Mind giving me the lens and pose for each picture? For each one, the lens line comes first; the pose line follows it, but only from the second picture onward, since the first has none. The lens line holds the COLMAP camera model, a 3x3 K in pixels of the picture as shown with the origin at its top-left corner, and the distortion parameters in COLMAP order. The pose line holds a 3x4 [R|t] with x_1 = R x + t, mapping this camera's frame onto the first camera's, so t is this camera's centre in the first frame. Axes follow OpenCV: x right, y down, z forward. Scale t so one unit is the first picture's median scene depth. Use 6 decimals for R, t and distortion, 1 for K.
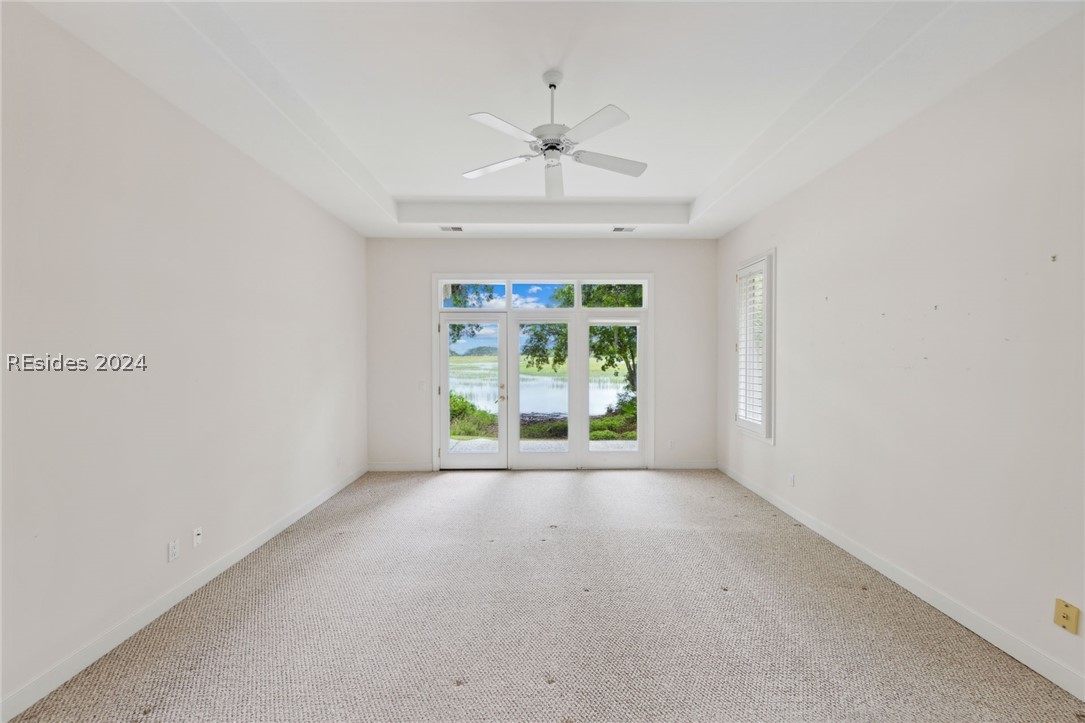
lens RADIAL K [[425.1, 0, 543.4], [0, 425.1, 360.0], [0, 0, 1]] dist [0.008564, -0.001326]
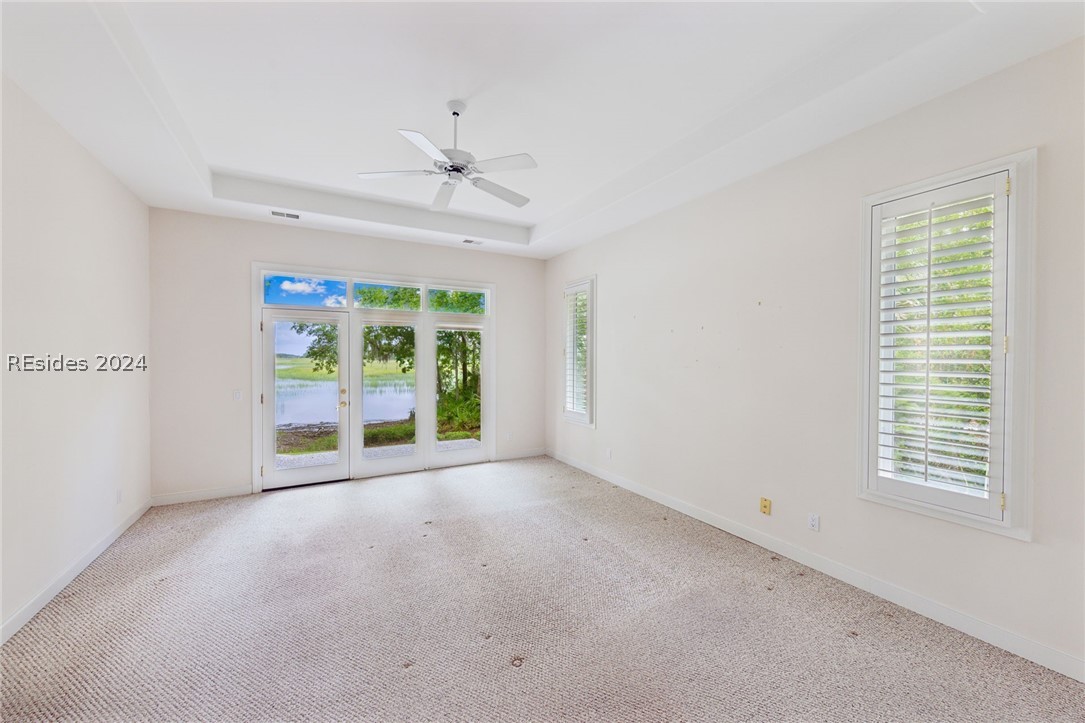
lens RADIAL K [[425.1, 0, 551.9], [0, 425.1, 362.4], [0, 0, 1]] dist [0.008564, -0.001326]
pose [[0.874565, -0.003250, 0.484898, -0.187432], [0.003385, 0.999994, 0.000598, -0.000427], [-0.484897, 0.001118, 0.874570, -0.052041]]
